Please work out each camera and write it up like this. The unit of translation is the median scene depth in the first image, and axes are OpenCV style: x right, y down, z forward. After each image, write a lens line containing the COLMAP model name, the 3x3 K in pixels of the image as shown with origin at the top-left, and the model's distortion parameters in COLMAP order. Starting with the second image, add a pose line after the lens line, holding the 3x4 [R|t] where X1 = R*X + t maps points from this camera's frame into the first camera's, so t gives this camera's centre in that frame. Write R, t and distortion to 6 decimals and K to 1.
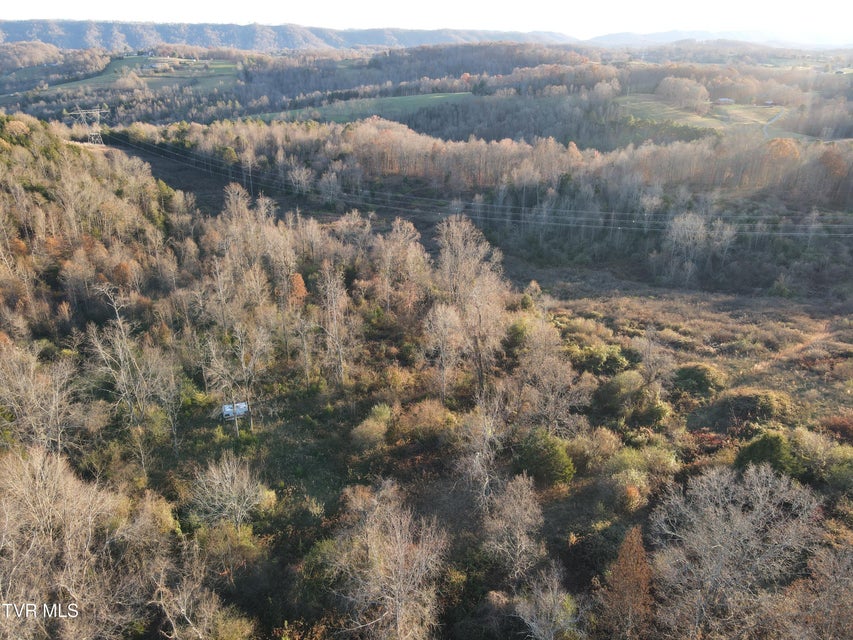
lens RADIAL K [[621.6, 0, 423.6], [0, 621.6, 318.3], [0, 0, 1]] dist [0.012553, 0.006668]
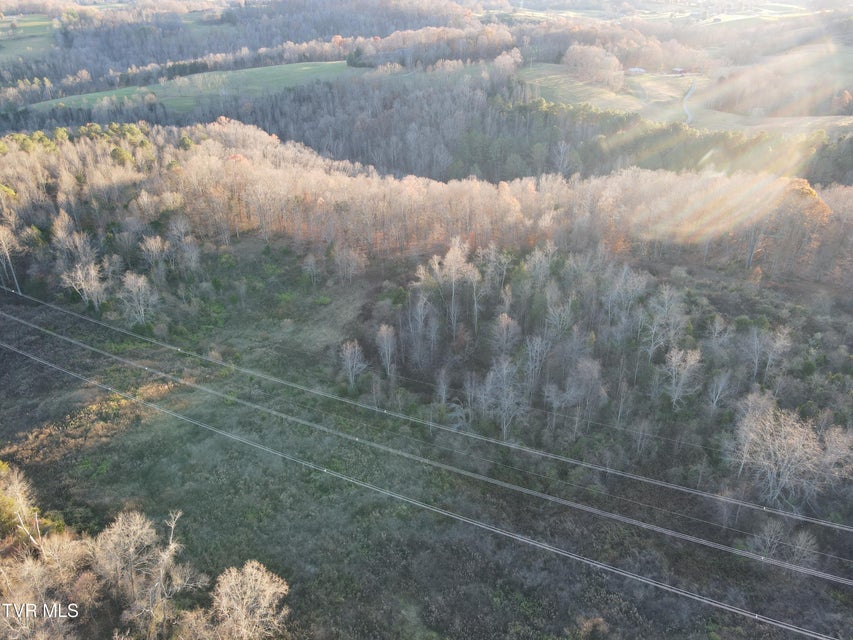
lens RADIAL K [[621.6, 0, 424.5], [0, 621.6, 318.6], [0, 0, 1]] dist [0.012553, 0.006668]
pose [[0.981626, -0.095266, 0.165330, 0.024604], [0.081667, 0.992837, 0.087205, -0.242233], [-0.172453, -0.072101, 0.982375, 0.380223]]
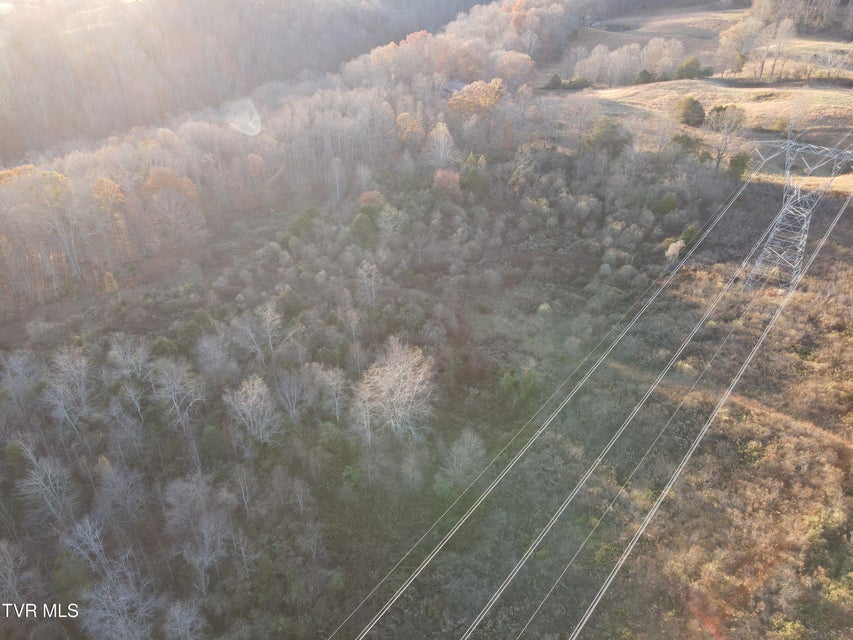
lens RADIAL K [[621.6, 0, 427.9], [0, 621.6, 320.5], [0, 0, 1]] dist [0.012553, 0.006668]
pose [[-0.018076, -0.538099, 0.842688, -0.014655], [0.397784, 0.769381, 0.499821, -0.342807], [-0.917301, 0.344242, 0.200140, 0.614933]]
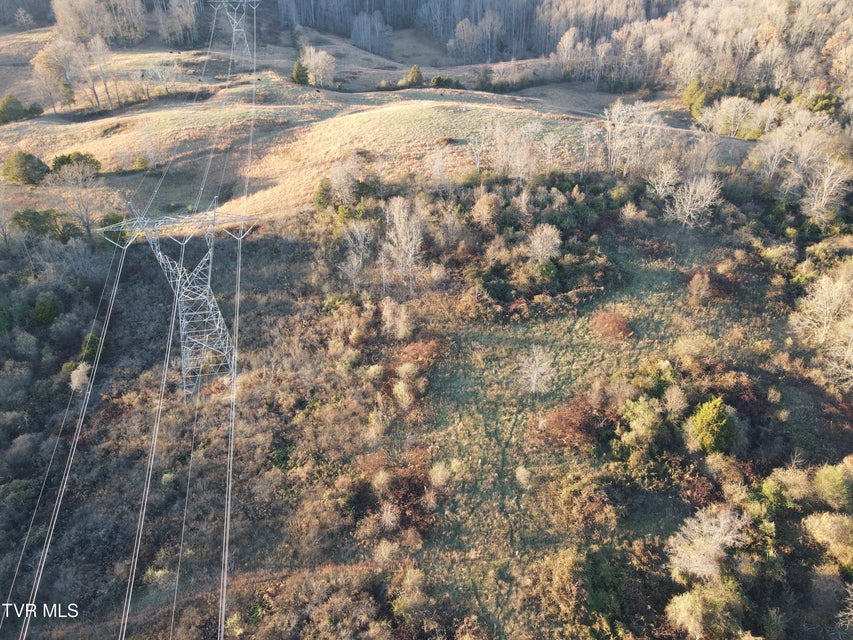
lens RADIAL K [[621.6, 0, 427.5], [0, 621.6, 323.4], [0, 0, 1]] dist [0.012553, 0.006668]
pose [[-0.795348, -0.323686, 0.512493, 0.127474], [0.241027, 0.606888, 0.757359, -0.293809], [-0.556173, 0.725889, -0.404670, 0.499426]]
